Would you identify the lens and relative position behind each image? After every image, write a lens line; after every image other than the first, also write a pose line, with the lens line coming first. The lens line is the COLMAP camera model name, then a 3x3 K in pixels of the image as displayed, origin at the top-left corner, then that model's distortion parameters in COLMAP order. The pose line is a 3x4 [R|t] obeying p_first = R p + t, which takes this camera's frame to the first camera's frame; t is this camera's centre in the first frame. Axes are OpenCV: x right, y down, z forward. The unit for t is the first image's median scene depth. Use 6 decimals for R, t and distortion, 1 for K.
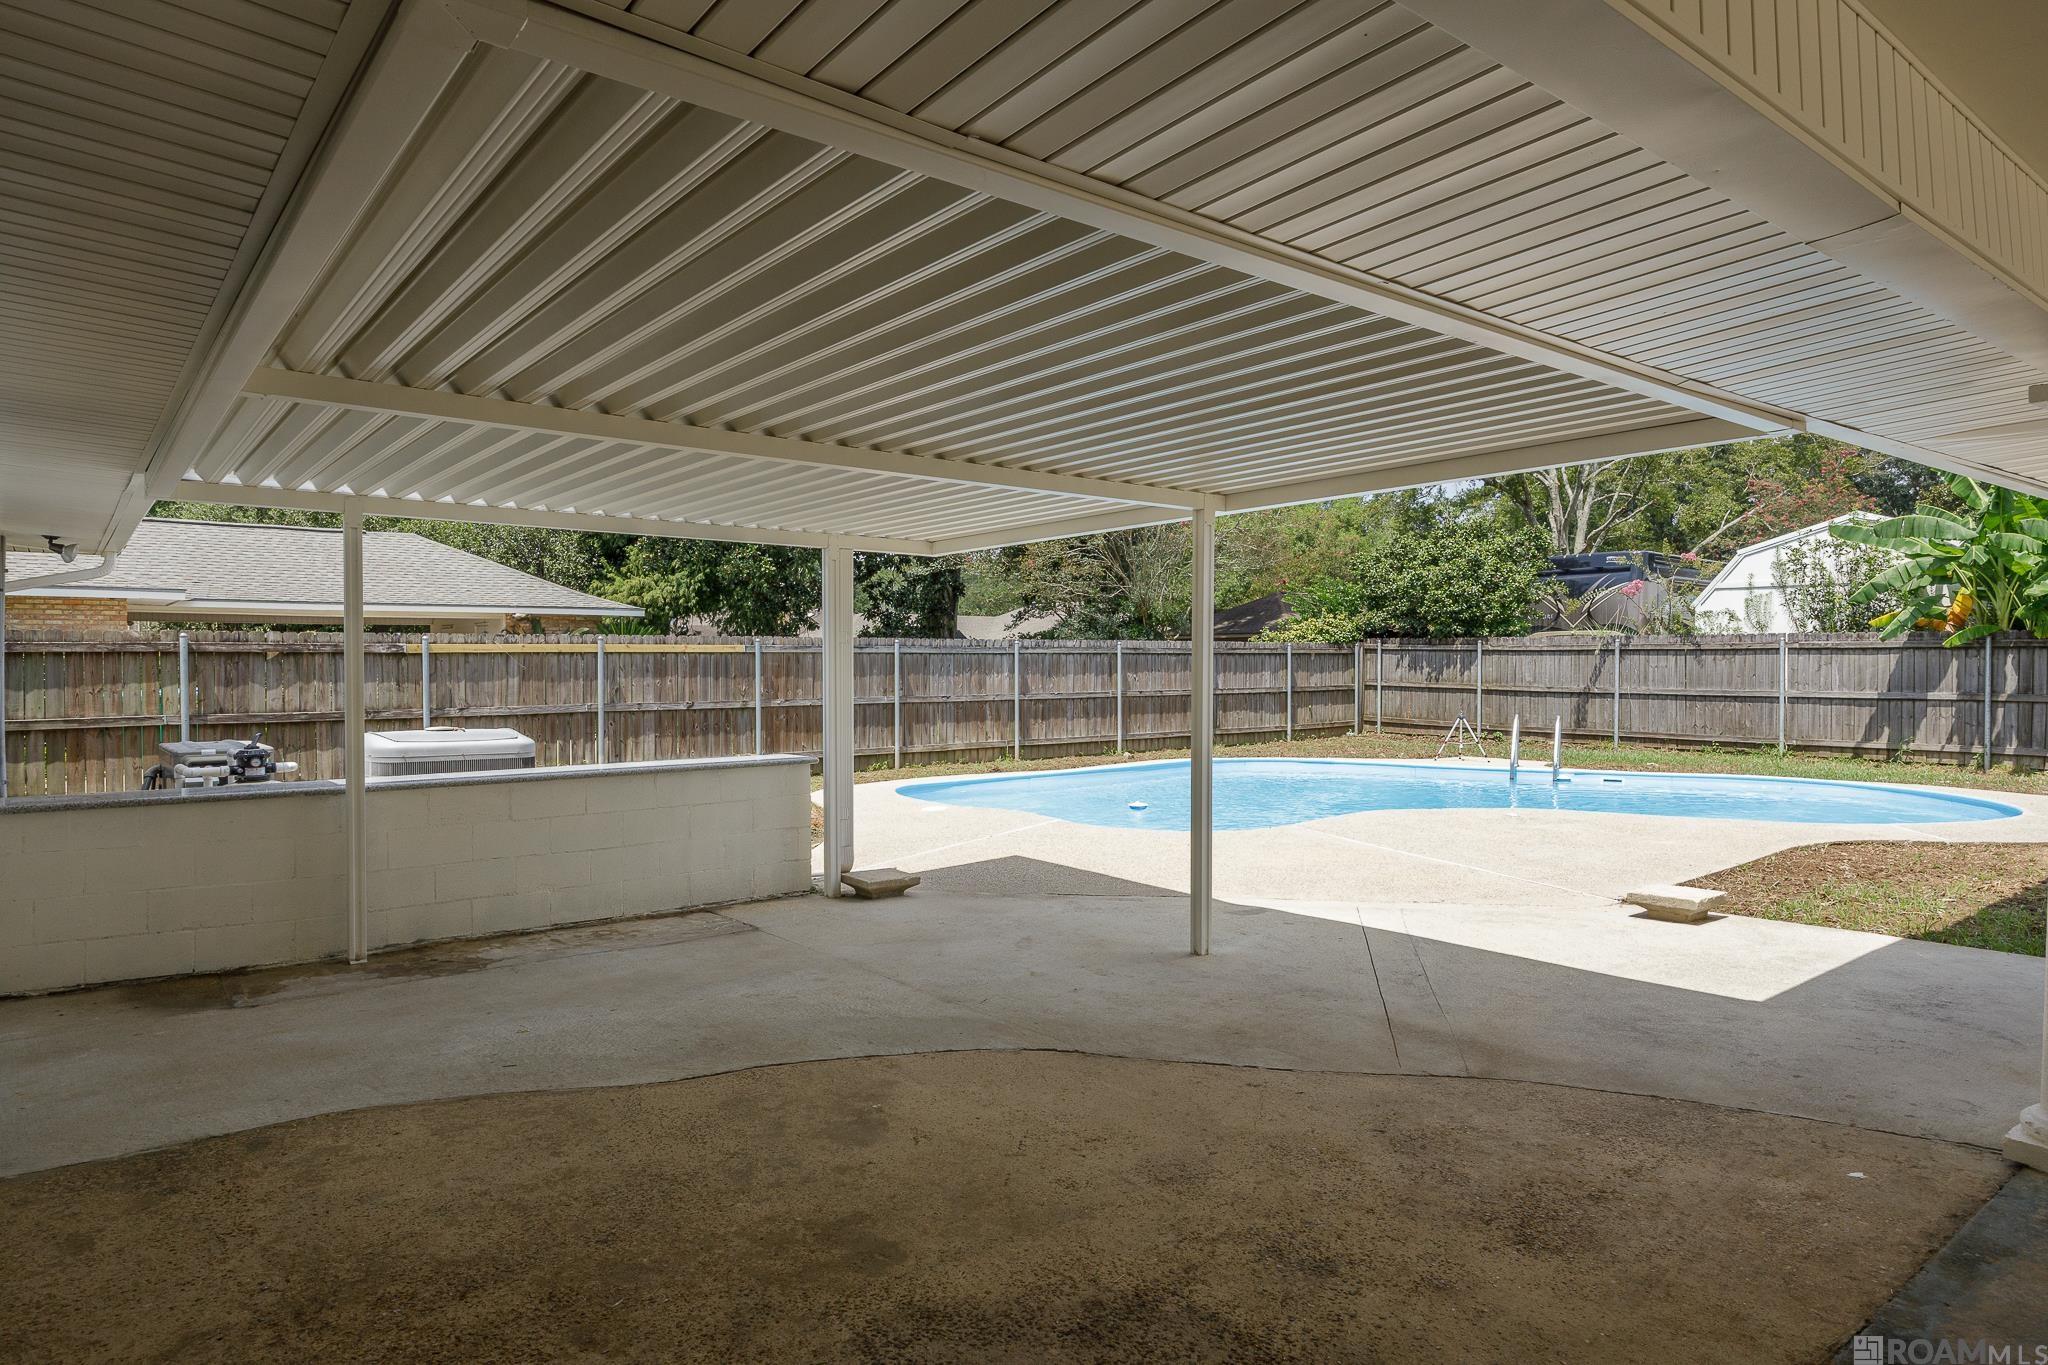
lens RADIAL K [[1187.0, 0, 1024.0], [0, 1187.0, 682.5], [0, 0, 1]] dist [0.014826, -0.001780]
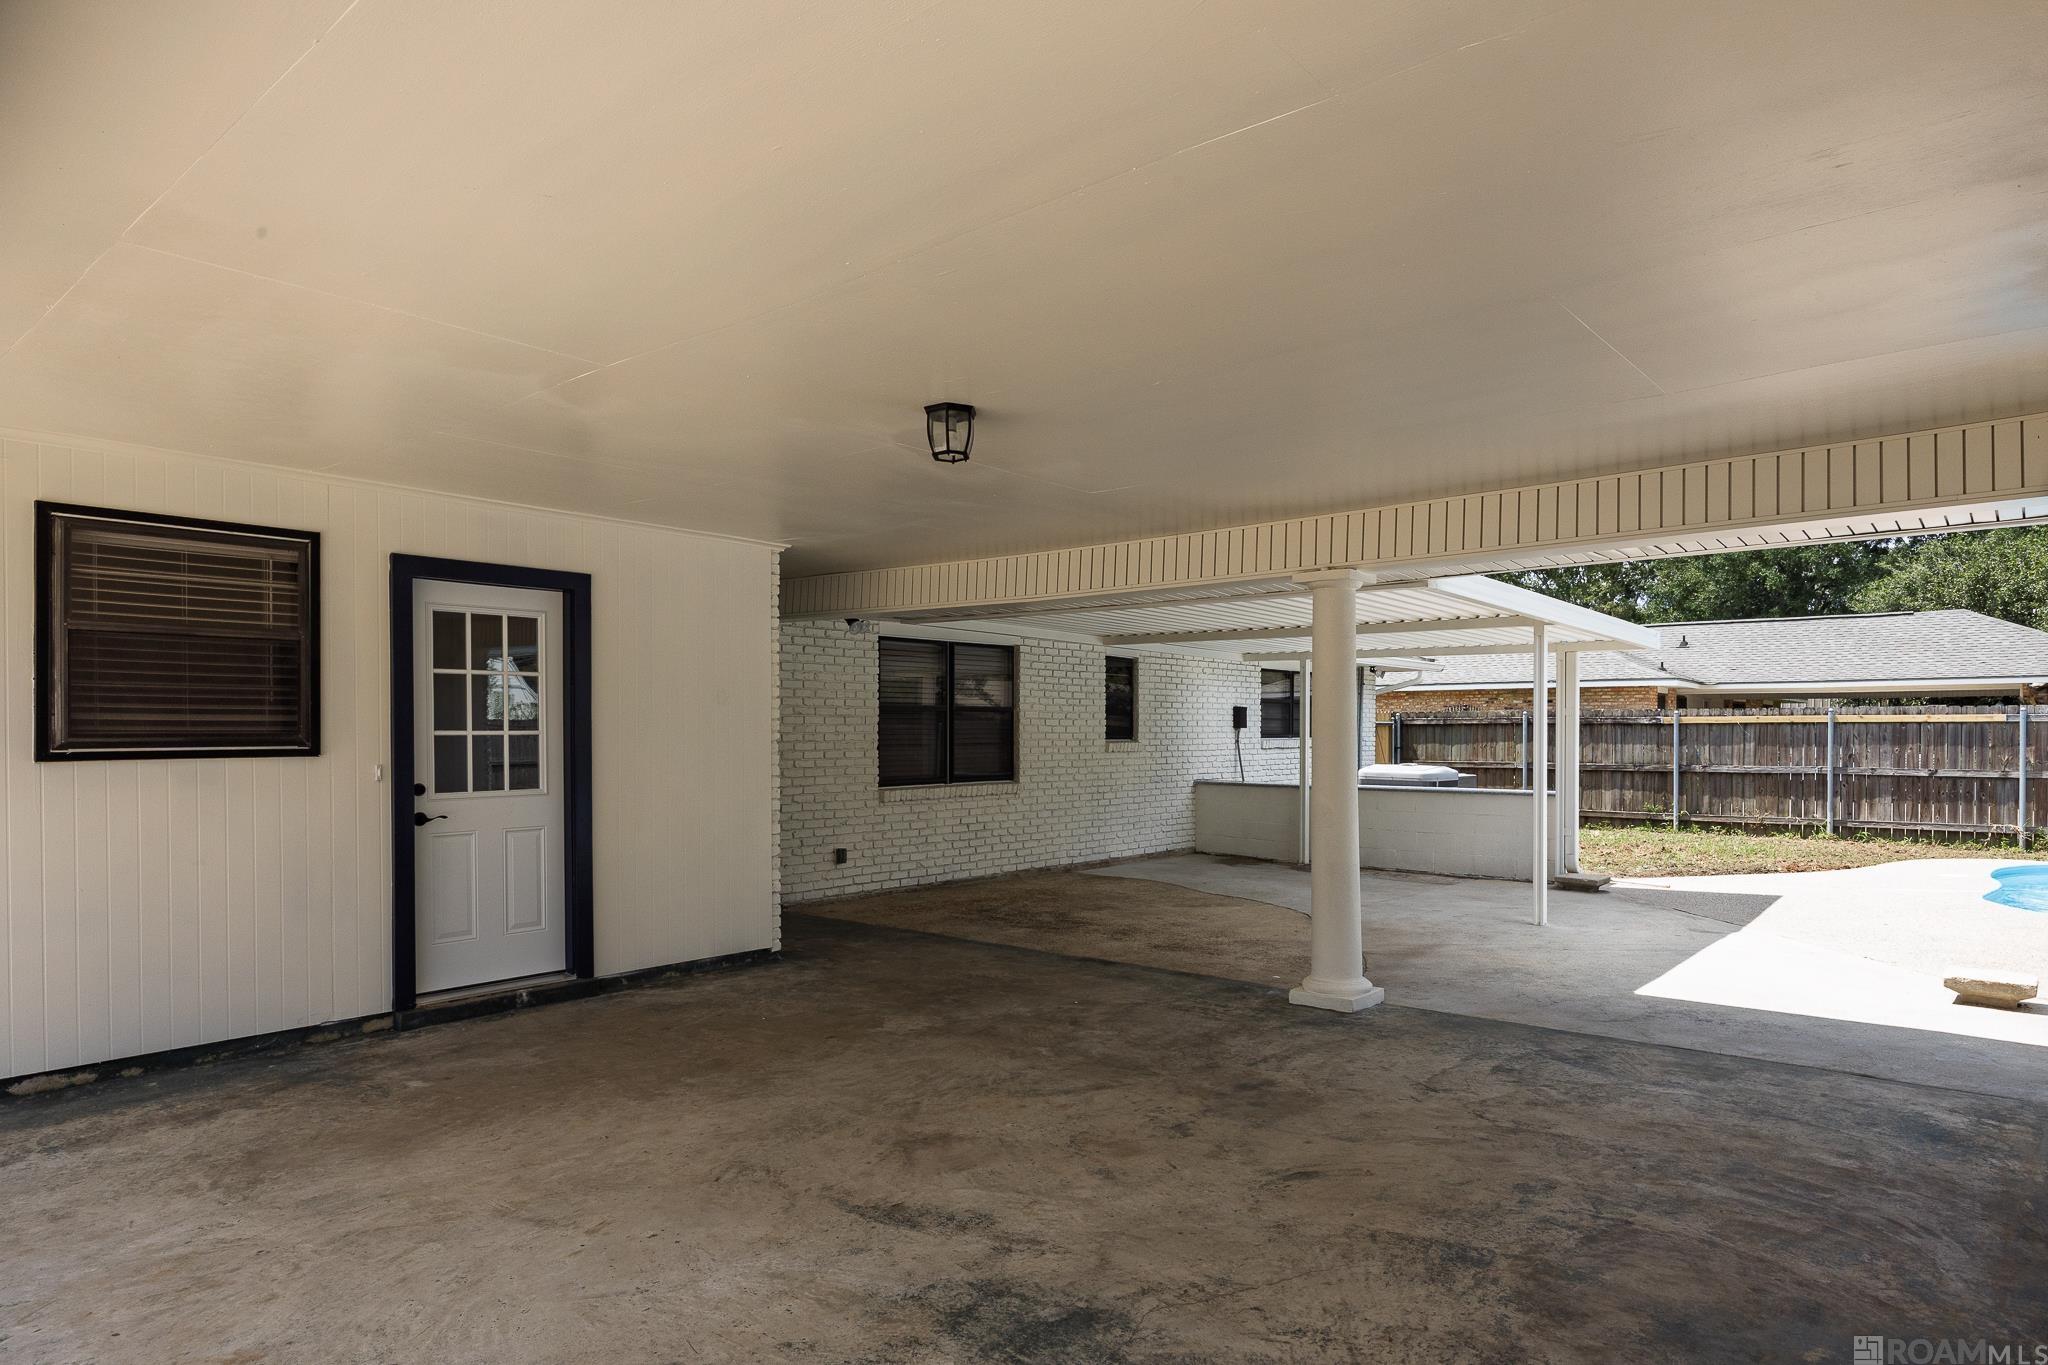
lens RADIAL K [[1172.6, 0, 1079.5], [0, 1172.6, 738.0], [0, 0, 1]] dist [-0.020806, 0.000039]
pose [[0.206439, 0.007245, -0.978433, 0.441694], [-0.022256, 0.999749, 0.002707, 0.001990], [0.978206, 0.021217, 0.206549, 0.053046]]
